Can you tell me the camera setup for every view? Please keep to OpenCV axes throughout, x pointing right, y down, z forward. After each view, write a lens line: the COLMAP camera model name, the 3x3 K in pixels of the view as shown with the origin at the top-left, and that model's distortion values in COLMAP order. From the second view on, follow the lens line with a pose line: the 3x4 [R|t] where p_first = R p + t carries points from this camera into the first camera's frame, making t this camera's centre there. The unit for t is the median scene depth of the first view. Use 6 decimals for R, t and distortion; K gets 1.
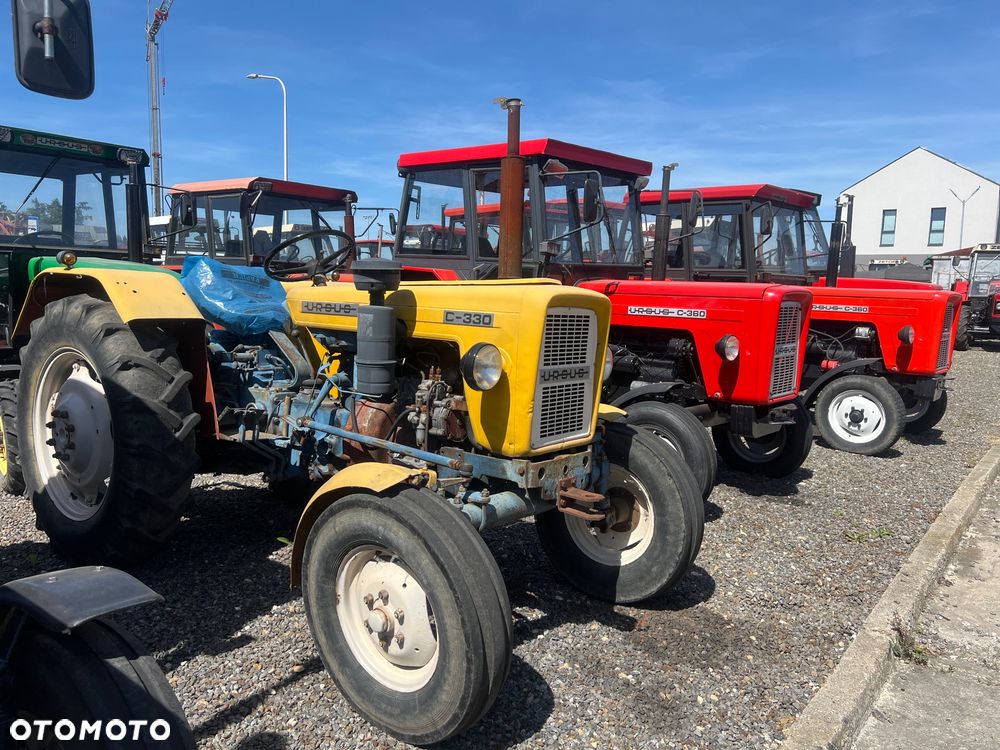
lens RADIAL K [[756.1, 0, 509.7], [0, 756.1, 375.3], [0, 0, 1]] dist [0.083512, -0.102708]
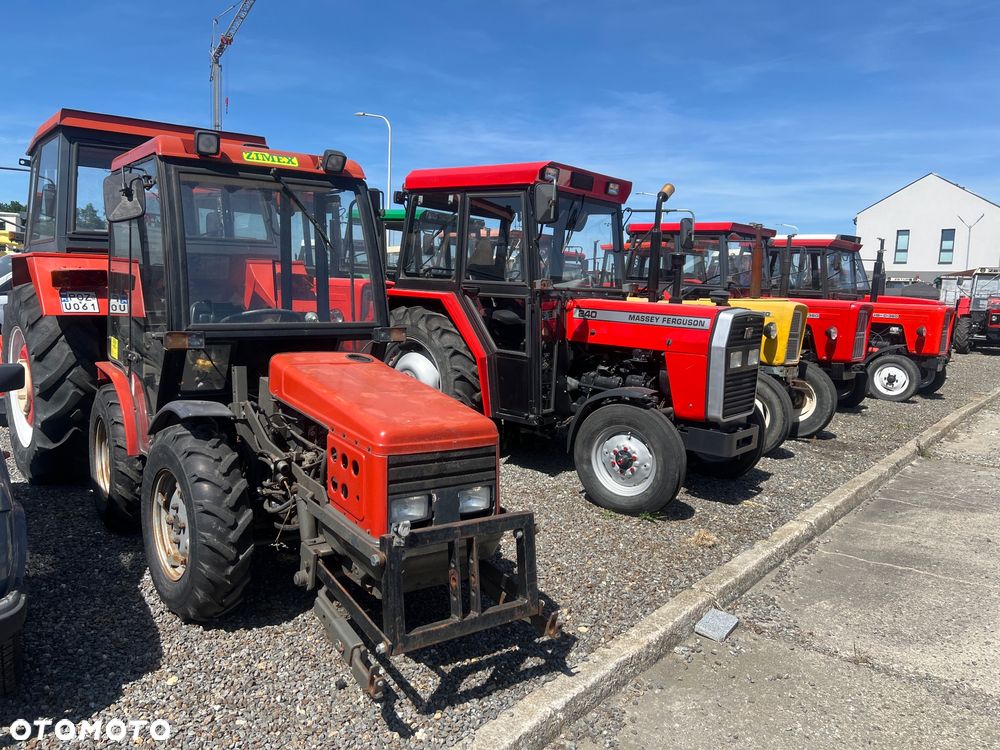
lens RADIAL K [[756.1, 0, 509.7], [0, 756.1, 375.3], [0, 0, 1]] dist [0.083512, -0.102708]
pose [[0.999839, 0.014887, -0.010028, -0.366877], [-0.014990, 0.999834, -0.010315, 0.073887], [0.009873, 0.010464, 0.999897, -0.690261]]
